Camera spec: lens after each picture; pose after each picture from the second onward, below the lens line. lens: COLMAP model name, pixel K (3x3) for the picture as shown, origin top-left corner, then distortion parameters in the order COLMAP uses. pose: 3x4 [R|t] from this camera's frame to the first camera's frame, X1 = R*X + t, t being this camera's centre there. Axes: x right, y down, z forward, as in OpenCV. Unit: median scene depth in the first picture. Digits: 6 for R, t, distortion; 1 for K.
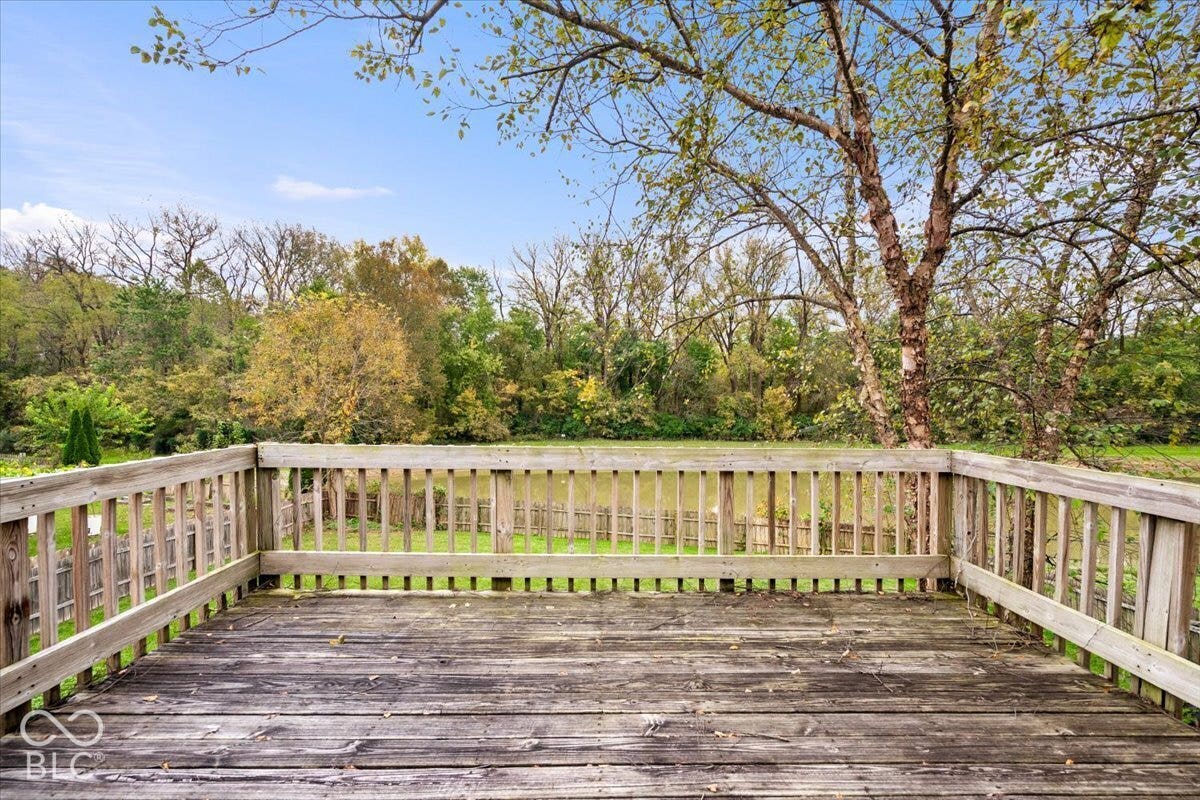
lens RADIAL K [[556.6, 0, 598.6], [0, 556.6, 397.8], [0, 0, 1]] dist [-0.007924, 0.003243]
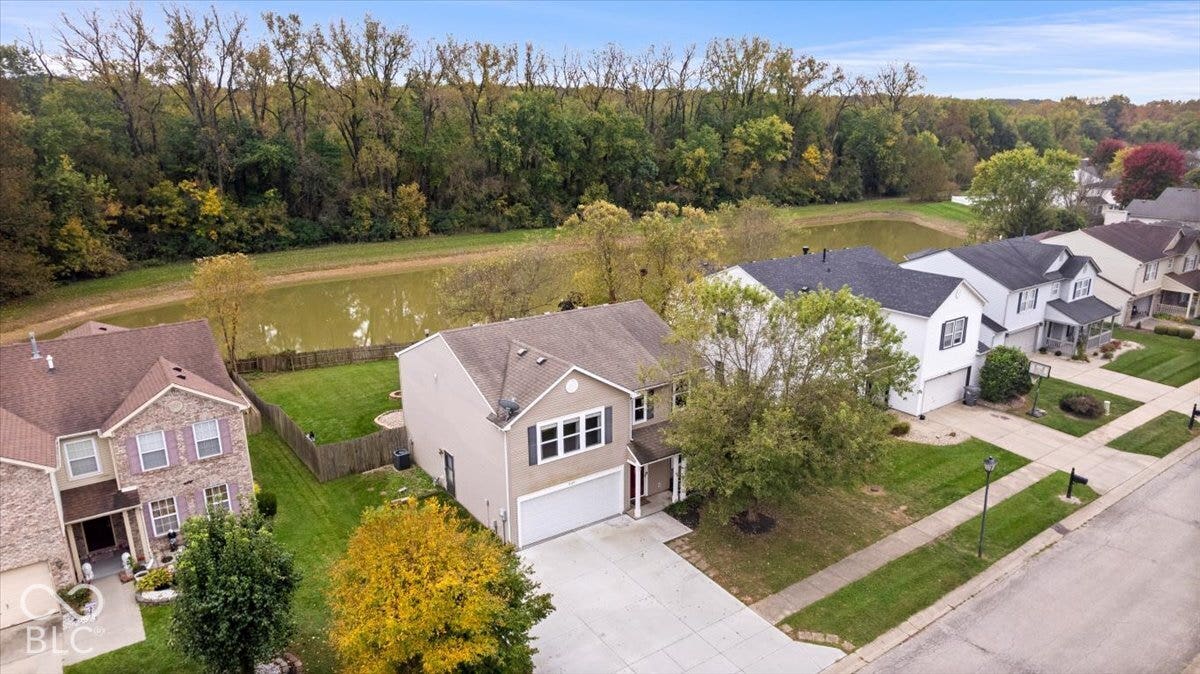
lens RADIAL K [[776.2, 0, 603.9], [0, 776.2, 335.3], [0, 0, 1]] dist [-0.051419, 0.028730]
pose [[0.823683, -0.161475, 0.543573, -0.199211], [0.005458, 0.960811, 0.277151, -0.144944], [-0.567024, -0.225318, 0.792285, -0.379253]]
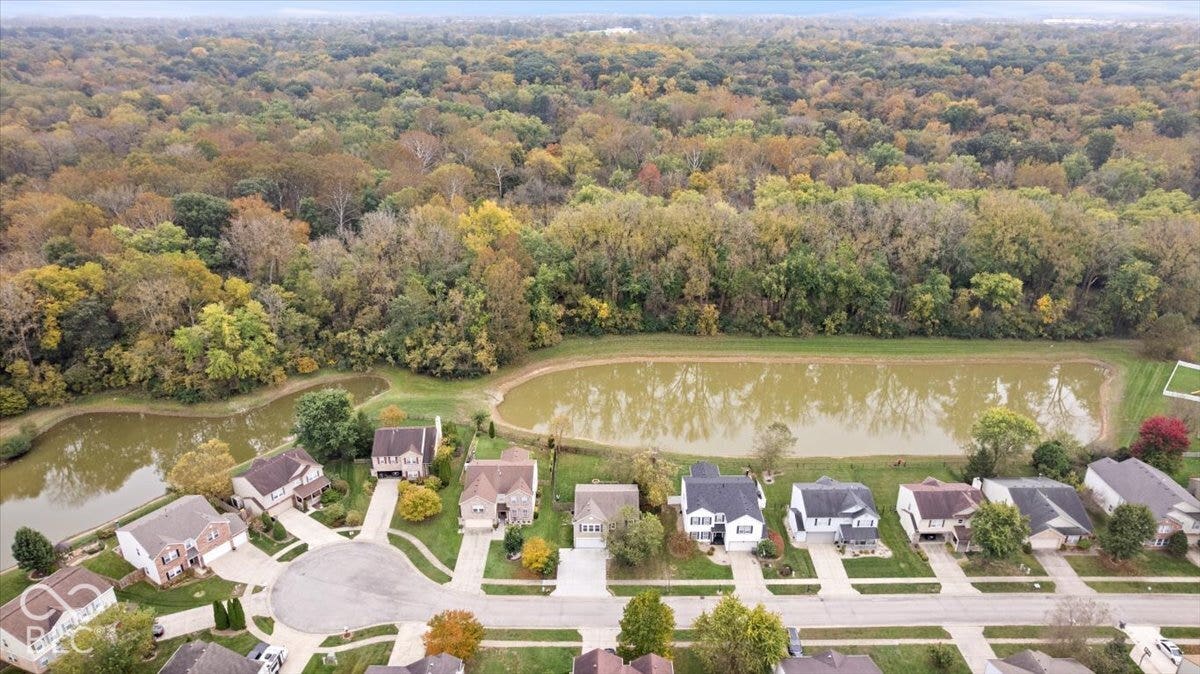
lens RADIAL K [[776.2, 0, 597.3], [0, 776.2, 338.6], [0, 0, 1]] dist [-0.051419, 0.028730]
pose [[0.999827, -0.001401, -0.018529, 0.007629], [0.008796, 0.914050, 0.405505, -0.932311], [0.016369, -0.405598, 0.913905, -1.305901]]
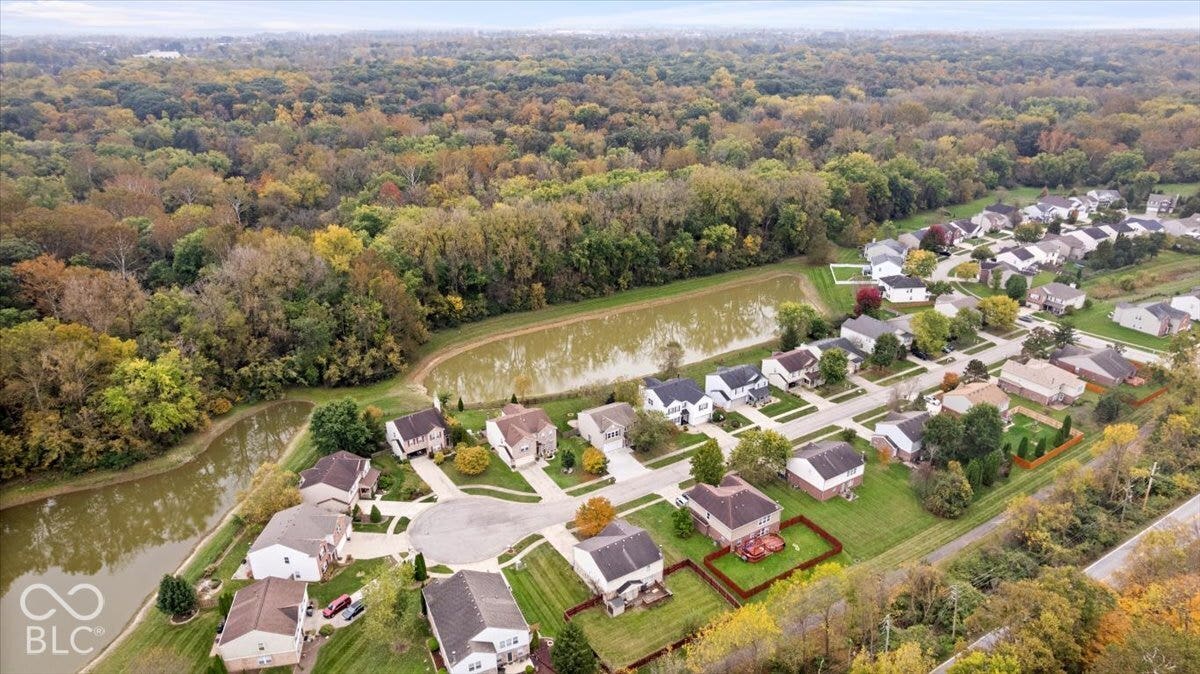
lens RADIAL K [[776.2, 0, 599.6], [0, 776.2, 334.5], [0, 0, 1]] dist [-0.051419, 0.028730]
pose [[0.855271, -0.205811, 0.475555, -0.955850], [0.005075, 0.921023, 0.389474, -1.019883], [-0.518156, -0.330693, 0.788769, -1.577247]]
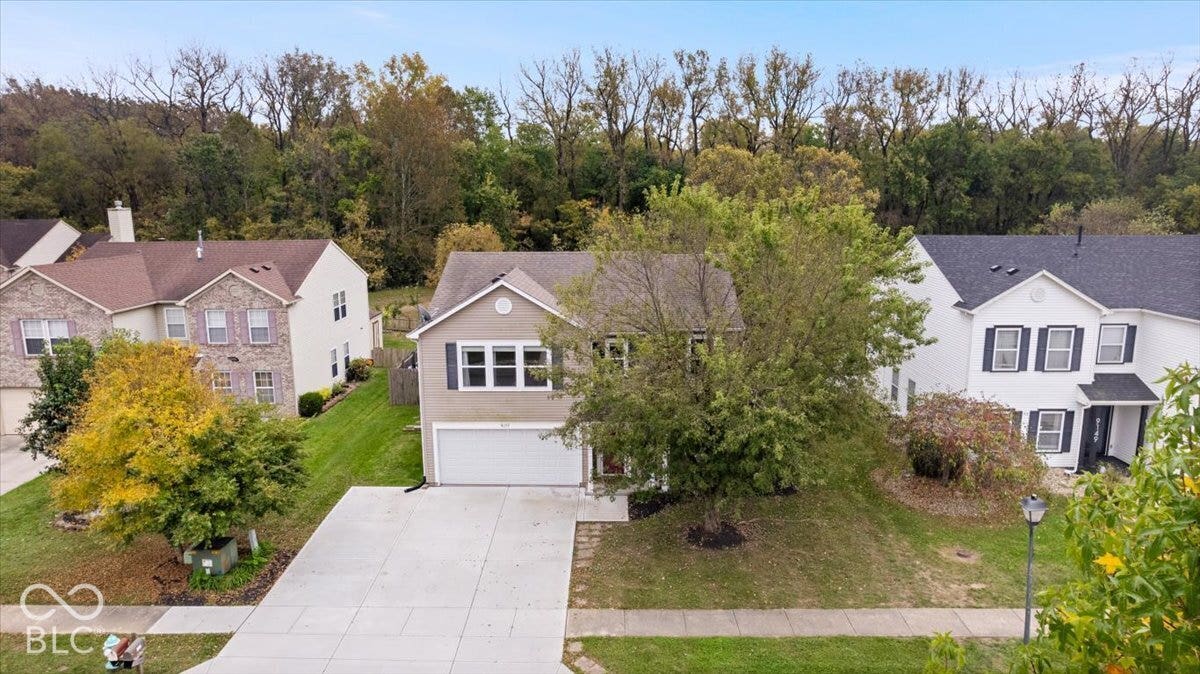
lens RADIAL K [[776.2, 0, 598.3], [0, 776.2, 344.8], [0, 0, 1]] dist [-0.051419, 0.028730]
pose [[0.999527, -0.007708, -0.029783, 0.012832], [0.013534, 0.979565, 0.200672, -0.073389], [0.027627, -0.200981, 0.979206, -0.392761]]
